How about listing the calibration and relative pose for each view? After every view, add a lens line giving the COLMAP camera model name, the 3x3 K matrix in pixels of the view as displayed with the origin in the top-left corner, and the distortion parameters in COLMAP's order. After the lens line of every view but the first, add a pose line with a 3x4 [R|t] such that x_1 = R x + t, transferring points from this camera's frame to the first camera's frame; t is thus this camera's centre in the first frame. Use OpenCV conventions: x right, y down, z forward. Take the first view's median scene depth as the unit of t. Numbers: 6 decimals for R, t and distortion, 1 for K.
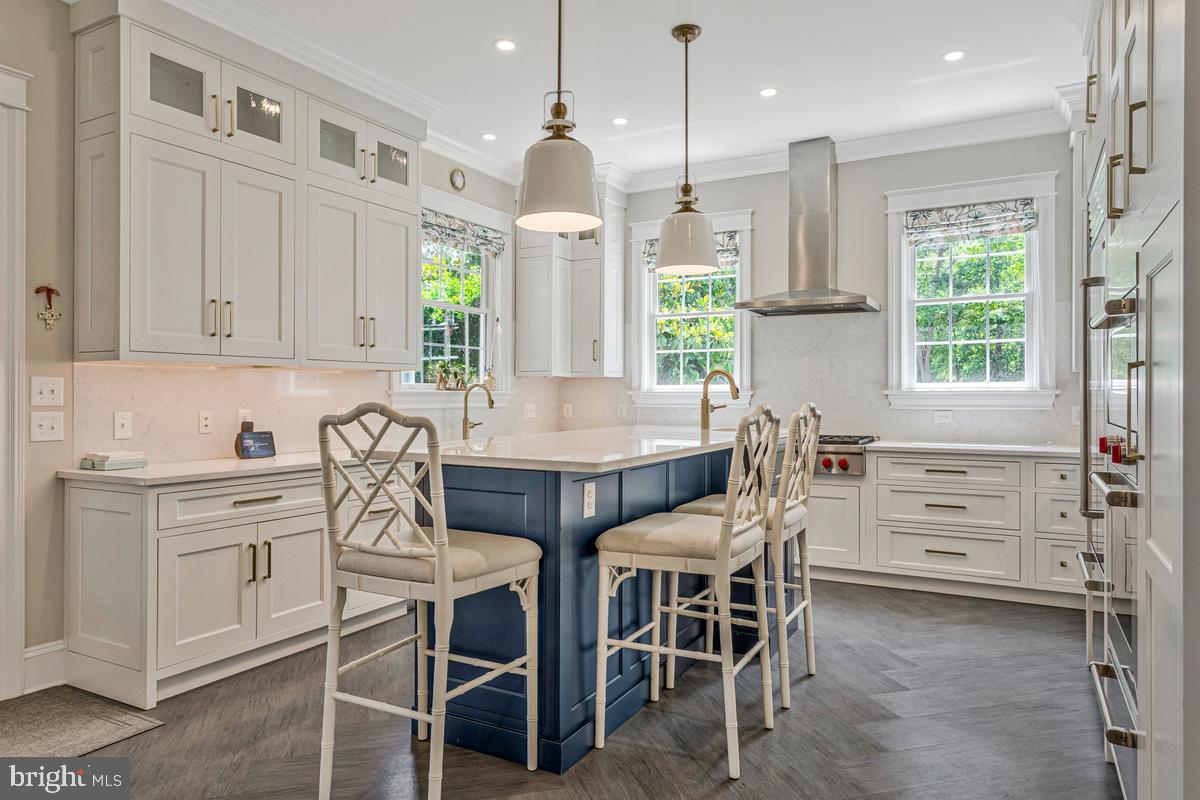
lens RADIAL K [[825.5, 0, 530.4], [0, 825.5, 399.5], [0, 0, 1]] dist [0.008507, 0.001984]
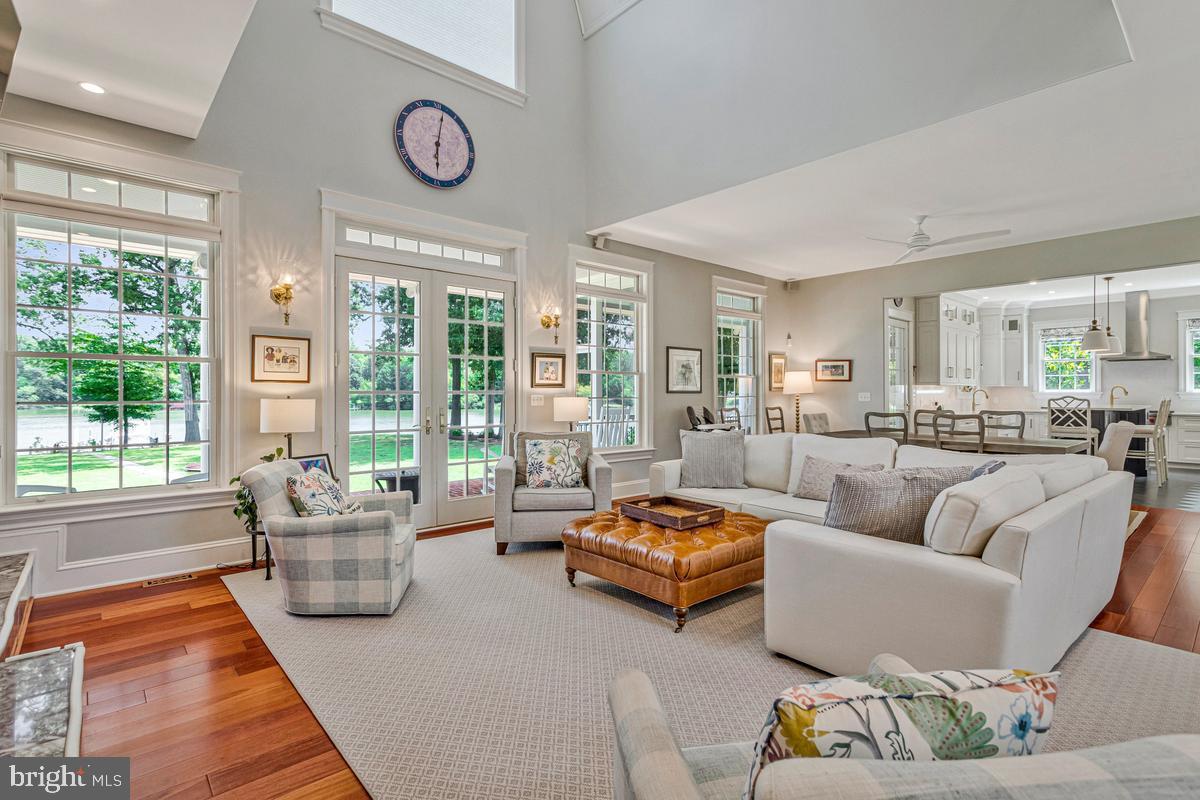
lens RADIAL K [[576.6, 0, 563.1], [0, 576.6, 387.1], [0, 0, 1]] dist [0.003910, 0.002837]
pose [[0.940568, -0.000927, -0.339604, -0.697516], [-0.003489, 0.999917, -0.012393, 0.001600], [0.339588, 0.012841, 0.940487, -1.234887]]
